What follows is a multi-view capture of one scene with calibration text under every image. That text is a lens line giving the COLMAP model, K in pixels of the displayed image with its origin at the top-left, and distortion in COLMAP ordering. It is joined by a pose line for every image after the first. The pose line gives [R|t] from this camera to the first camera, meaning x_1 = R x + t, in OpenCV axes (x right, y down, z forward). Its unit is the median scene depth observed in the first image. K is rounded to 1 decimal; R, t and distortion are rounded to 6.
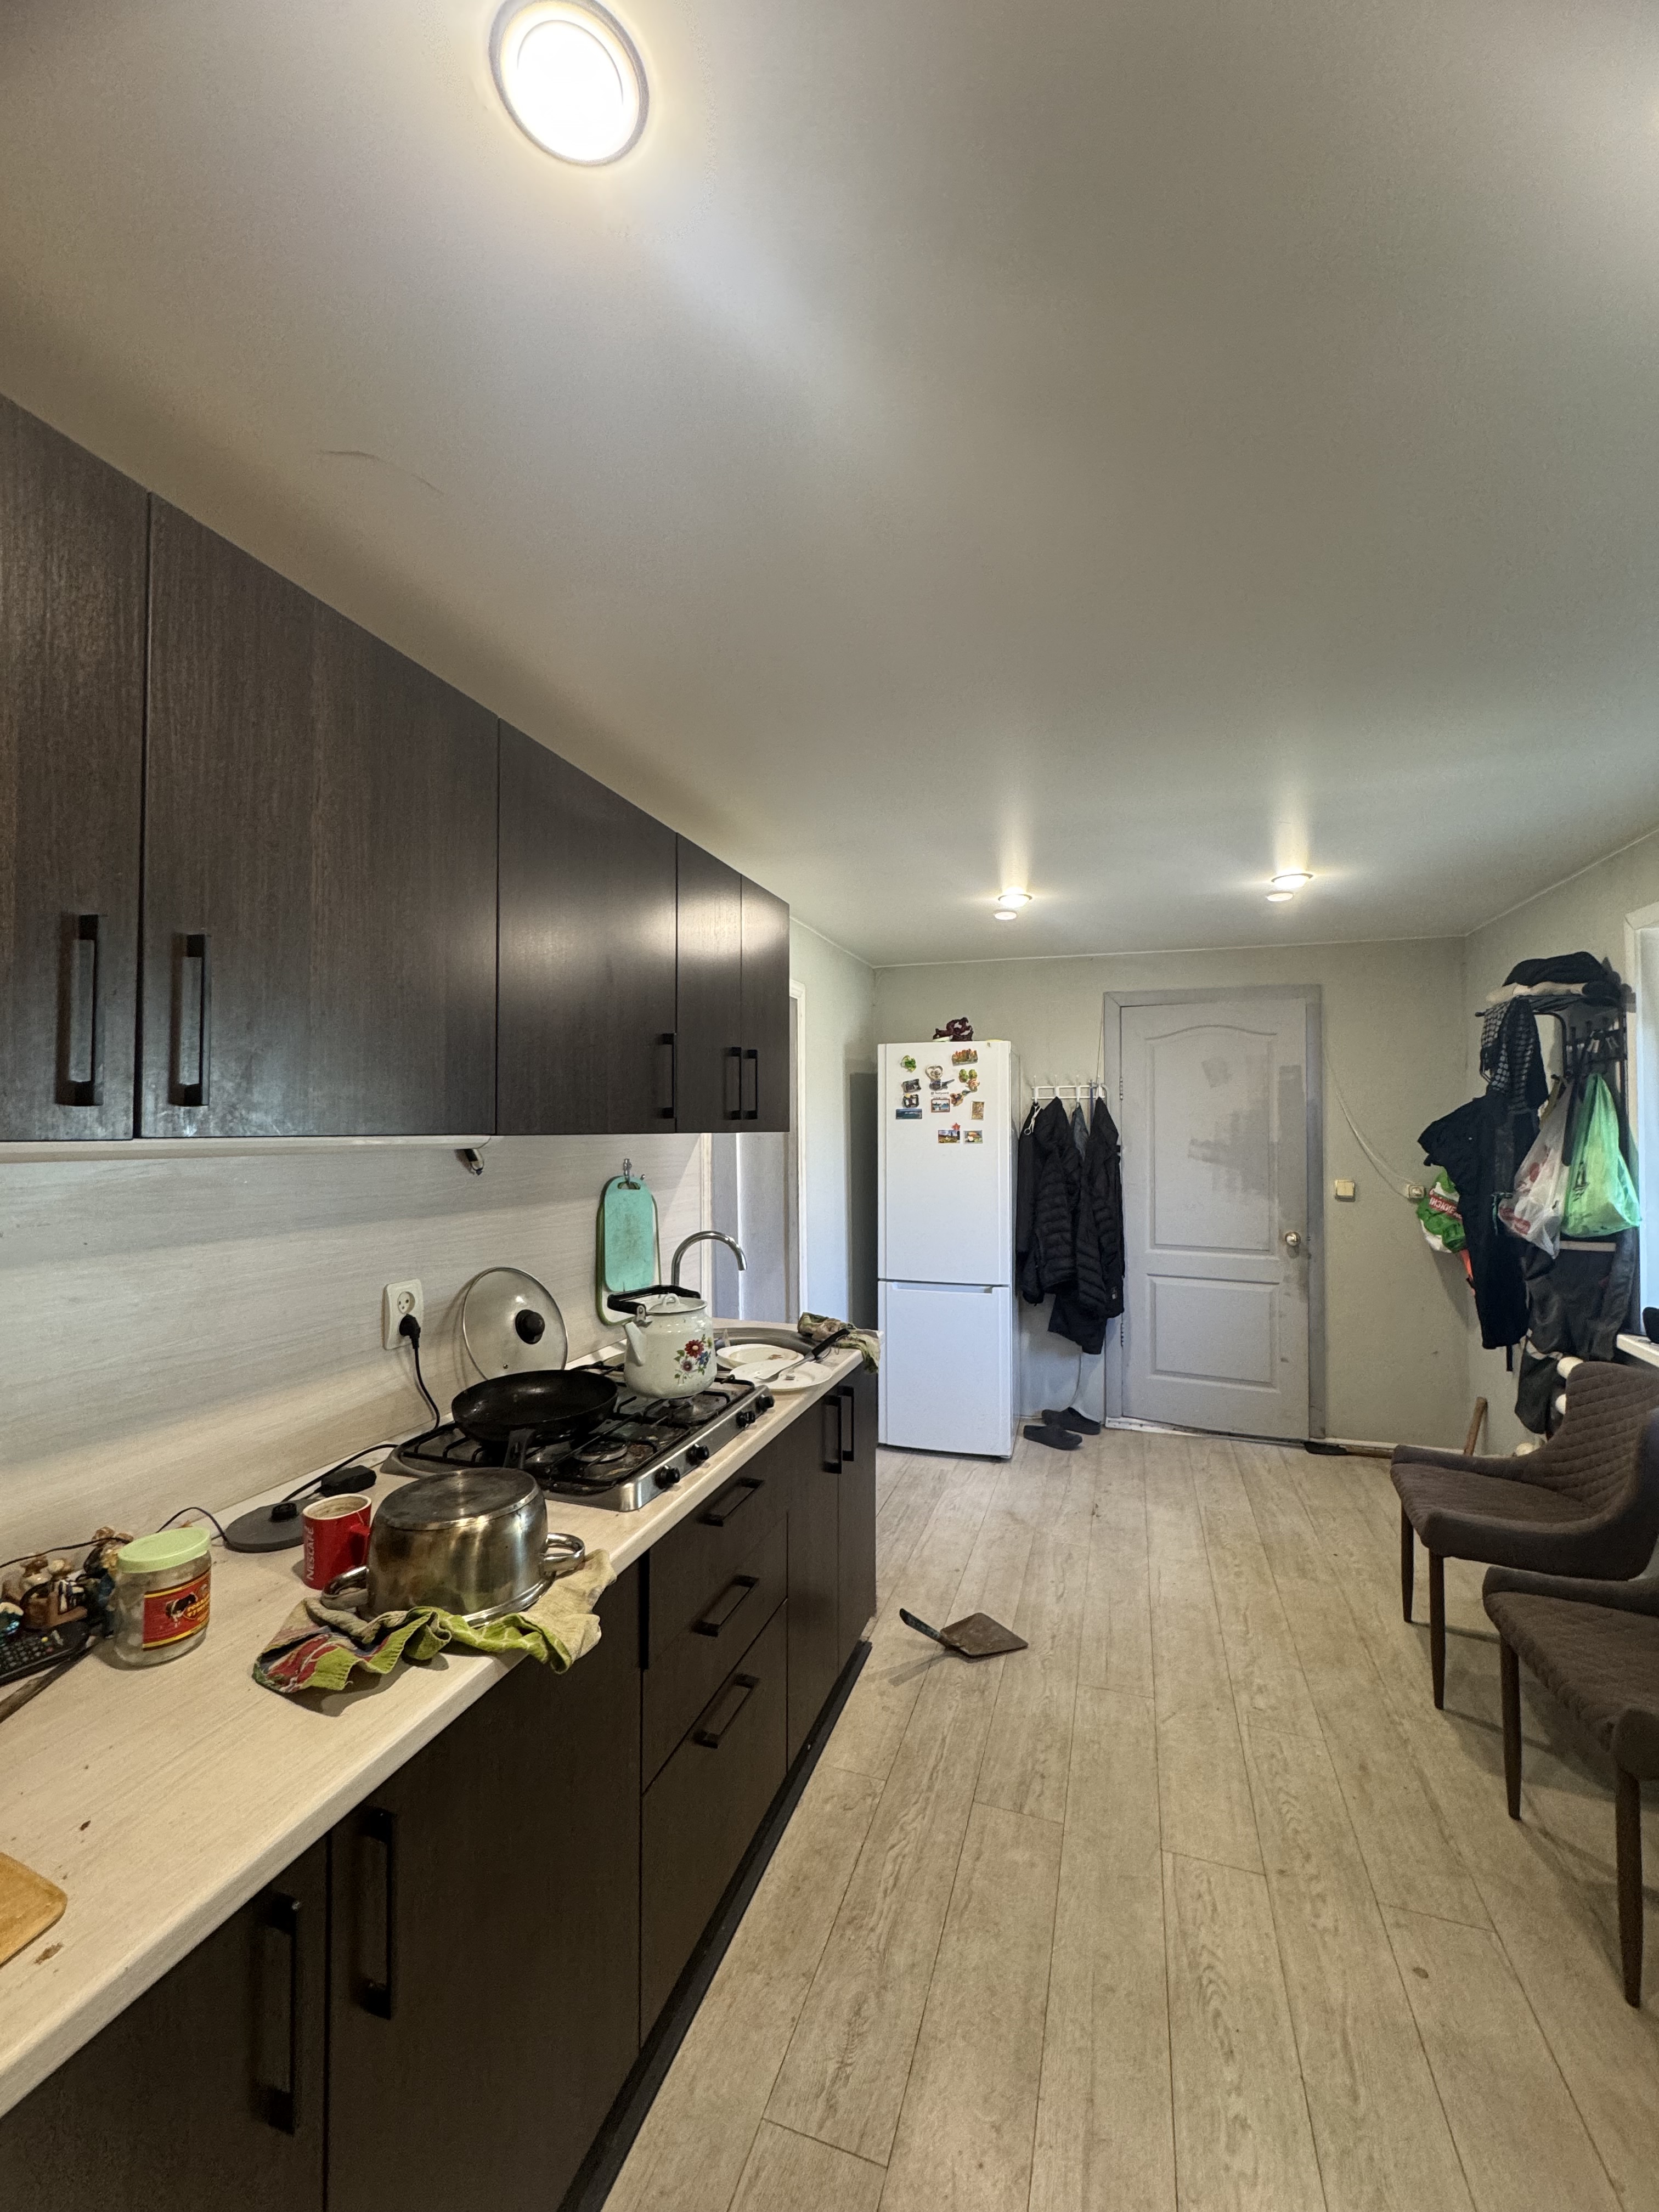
lens RADIAL K [[886.3, 0, 831.1], [0, 886.3, 1105.8], [0, 0, 1]] dist [0.001544, 0.000408]
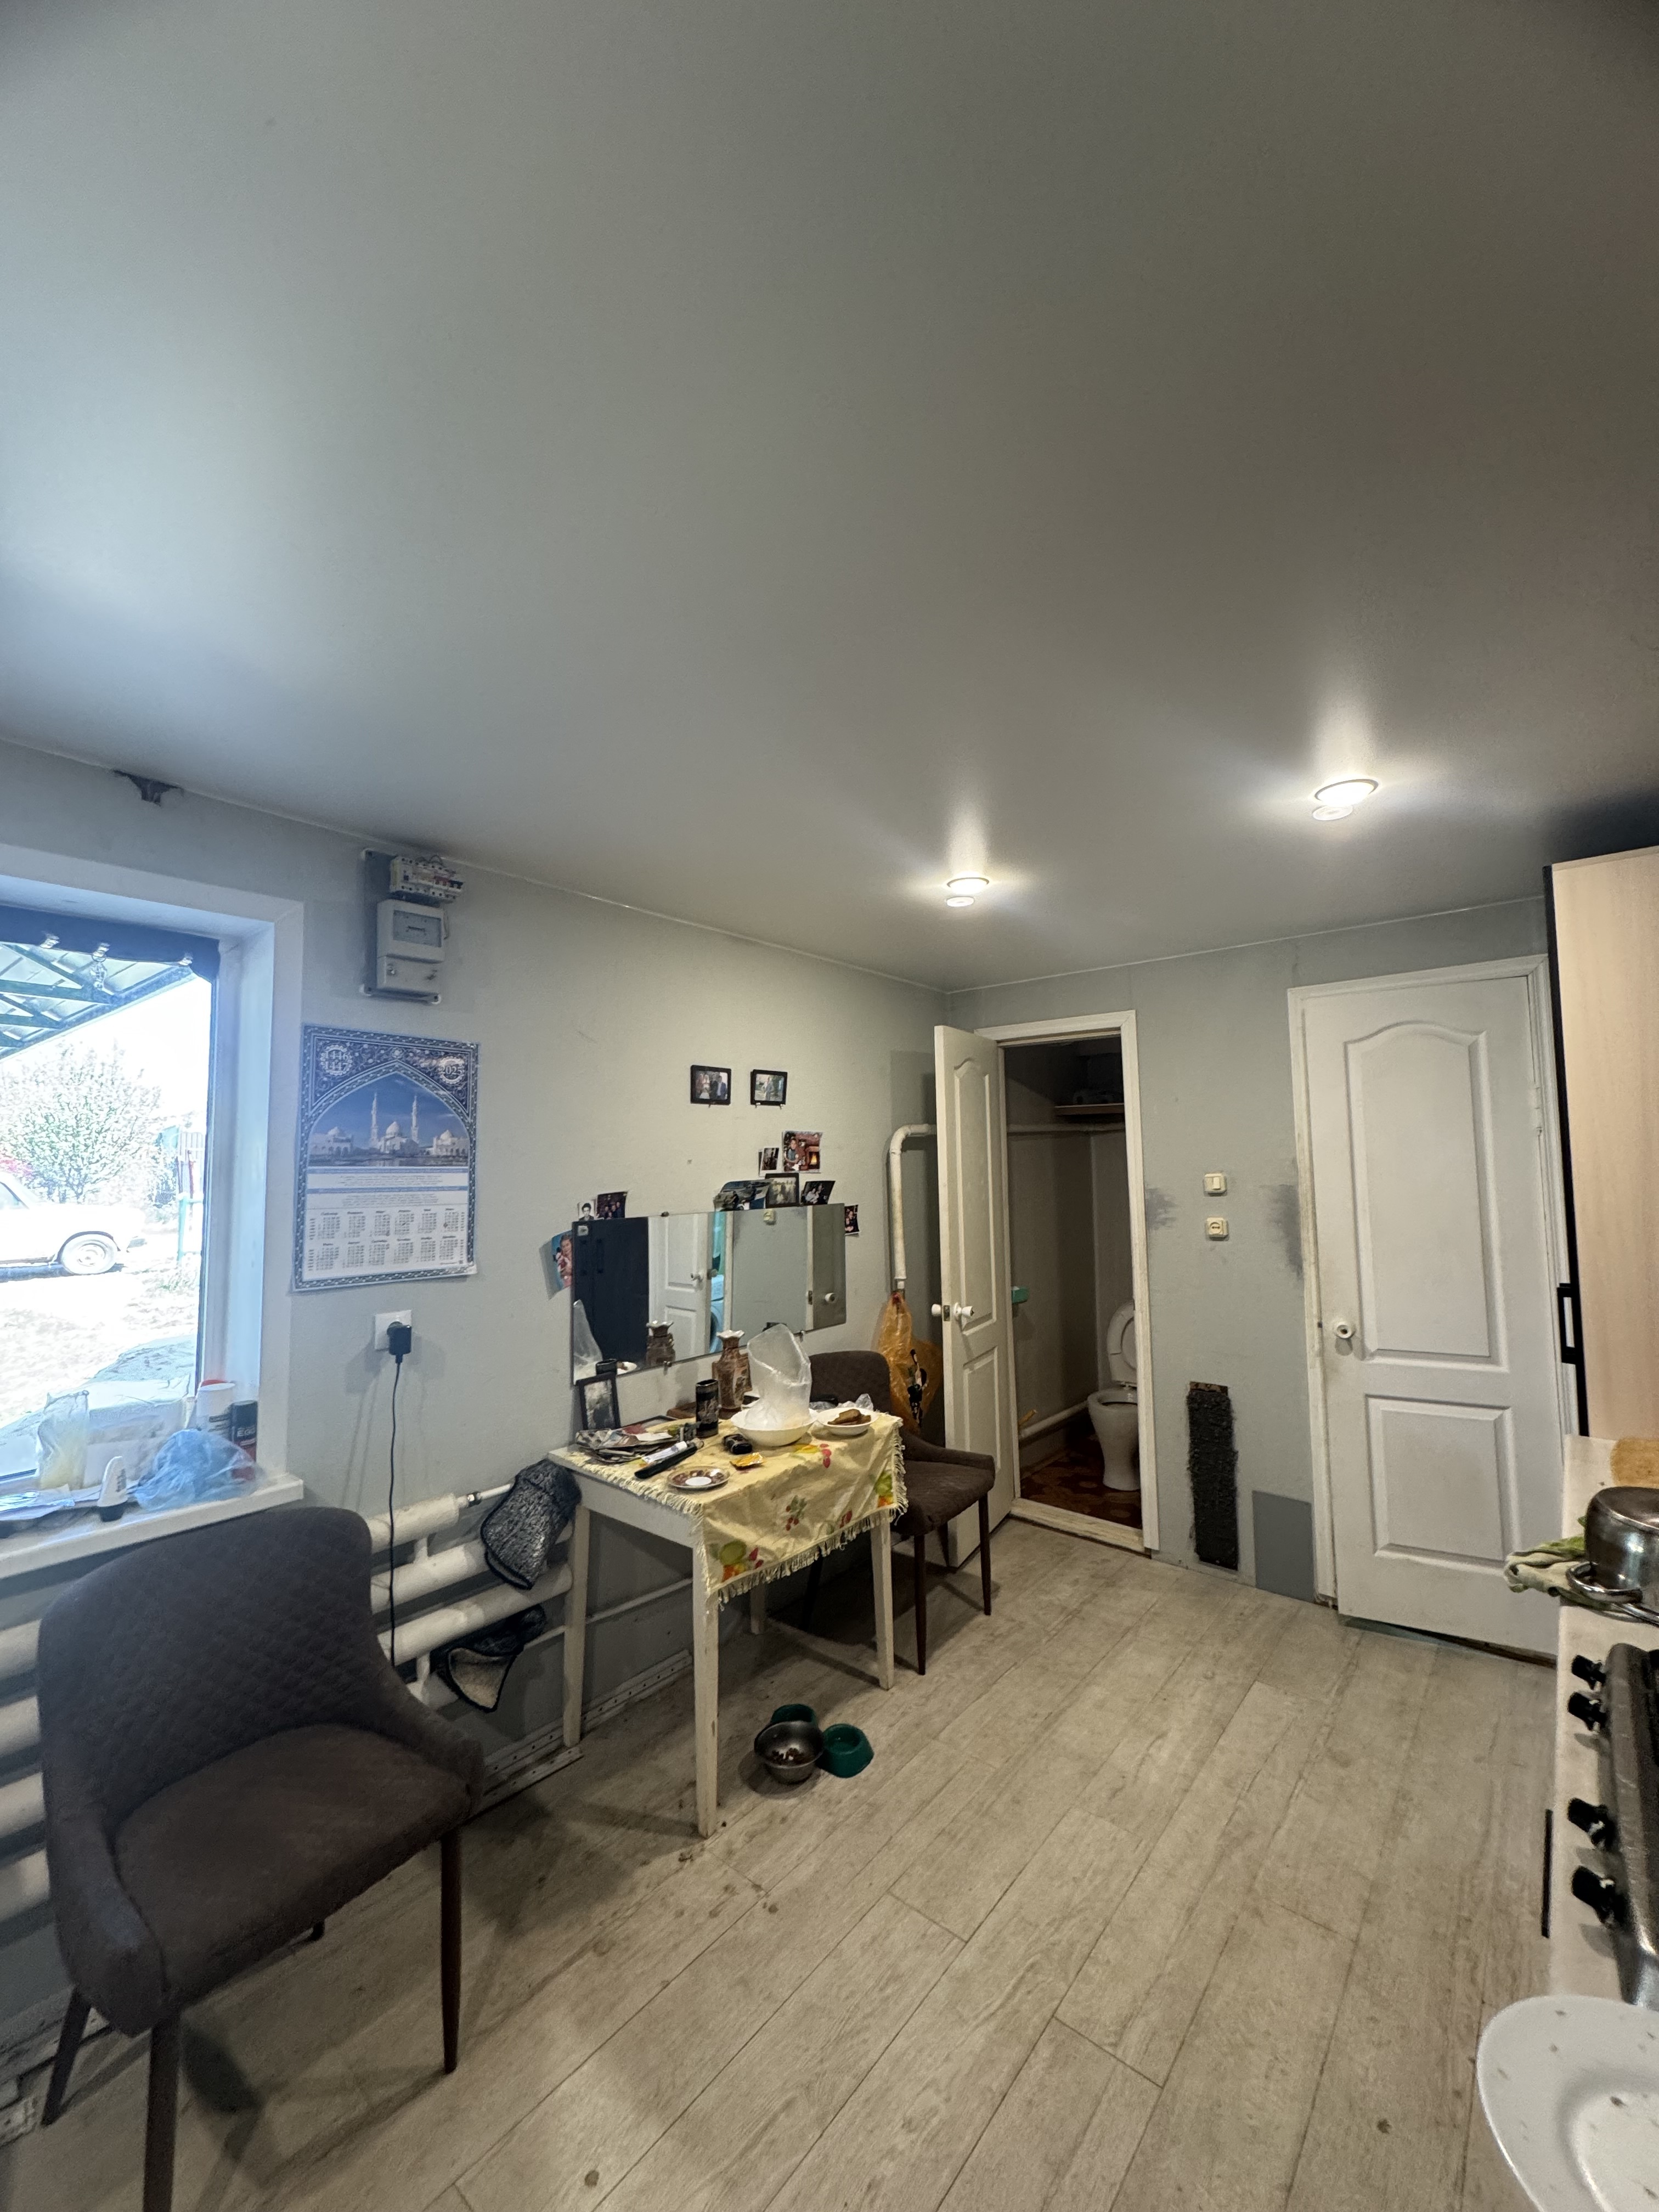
lens RADIAL K [[885.9, 0, 827.5], [0, 885.9, 1106.3], [0, 0, 1]] dist [0.006159, 0.000547]
pose [[-0.929038, 0.033153, 0.368495, 0.080783], [0.003144, 0.996649, -0.081740, 0.013603], [-0.369970, -0.074781, -0.926029, 1.440280]]
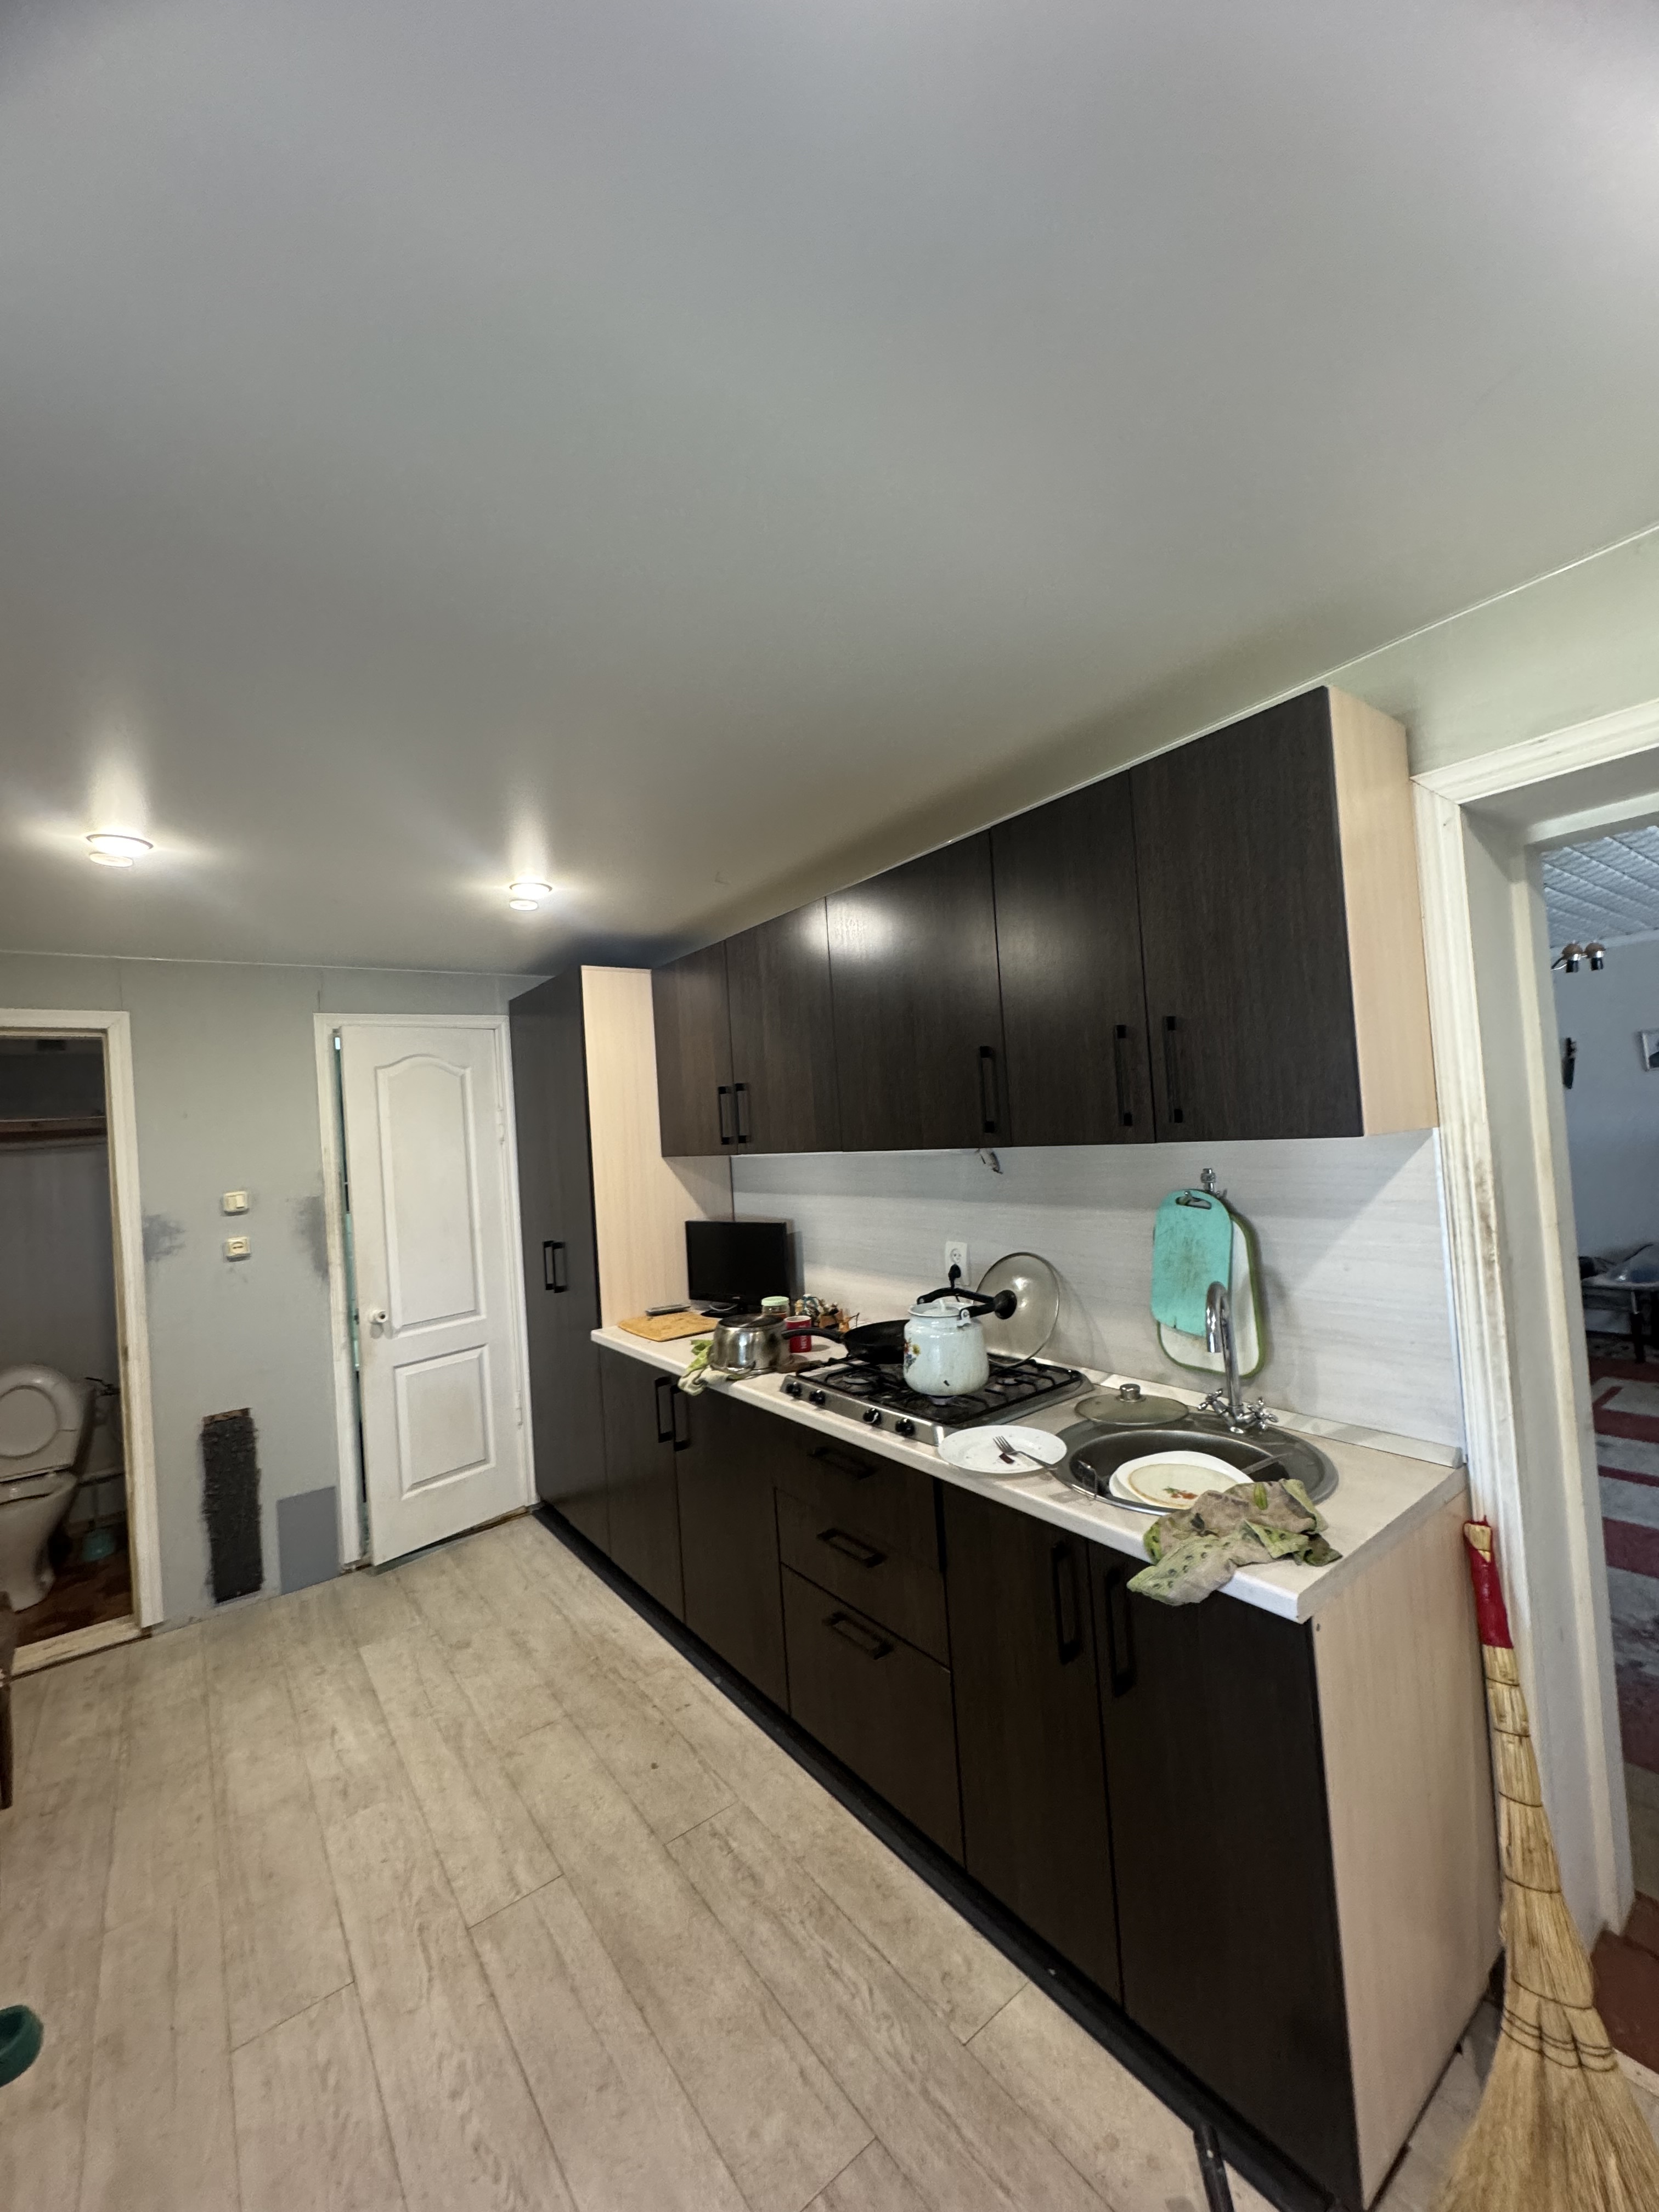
lens RADIAL K [[886.3, 0, 831.1], [0, 886.3, 1105.8], [0, 0, 1]] dist [0.001544, 0.000408]
pose [[-0.567867, 0.012718, -0.823022, 0.739562], [0.085591, 0.995373, -0.043675, 0.012607], [0.818658, -0.095245, -0.566328, 1.441467]]
